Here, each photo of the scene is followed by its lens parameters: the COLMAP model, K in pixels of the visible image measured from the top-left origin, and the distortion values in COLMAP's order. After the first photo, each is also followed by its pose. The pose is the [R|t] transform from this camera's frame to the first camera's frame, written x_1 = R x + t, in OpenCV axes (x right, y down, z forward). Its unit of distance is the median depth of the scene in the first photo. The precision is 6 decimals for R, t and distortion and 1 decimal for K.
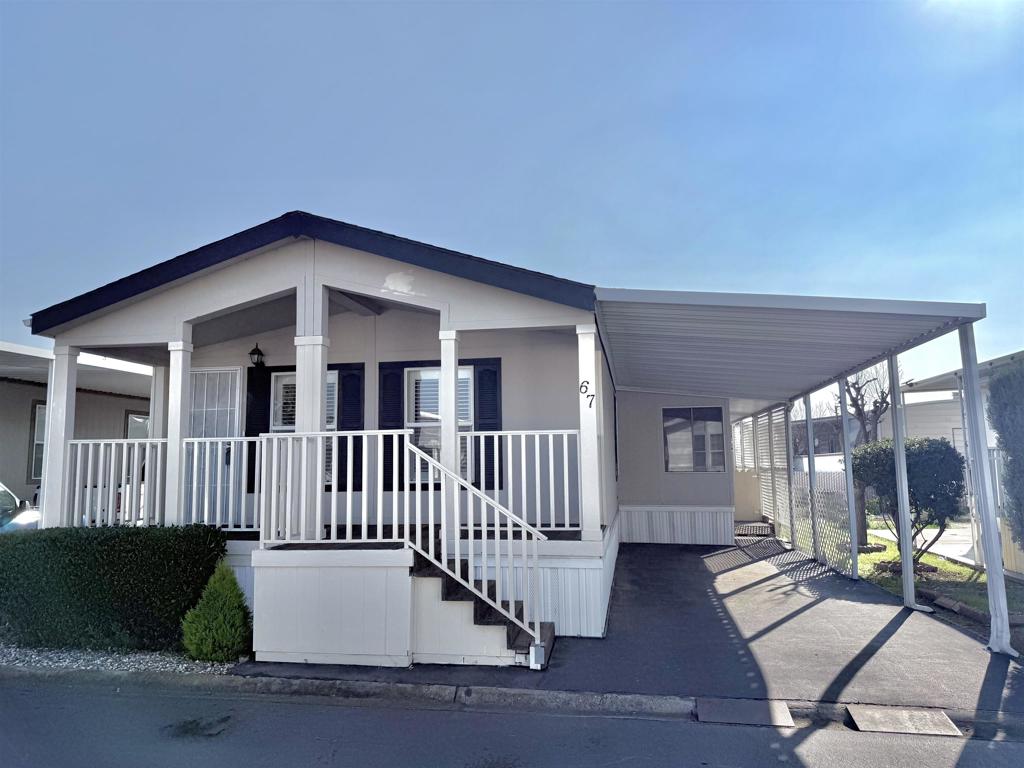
lens RADIAL K [[715.0, 0, 512.0], [0, 715.0, 384.0], [0, 0, 1]] dist [0.043591, -0.066314]
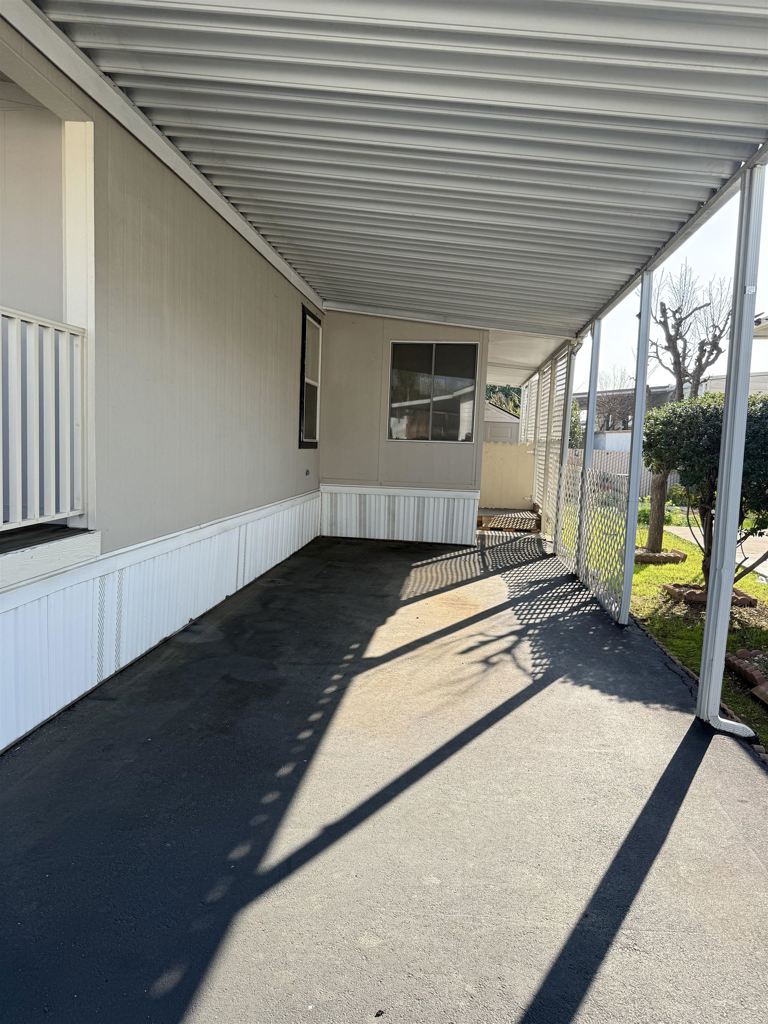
lens RADIAL K [[715.0, 0, 364.2], [0, 715.0, 511.9], [0, 0, 1]] dist [0.043591, -0.066314]
pose [[0.998555, 0.035375, 0.040452, 0.298757], [-0.043409, 0.974725, 0.219151, 0.076046], [-0.031677, -0.220591, 0.974852, 0.571057]]
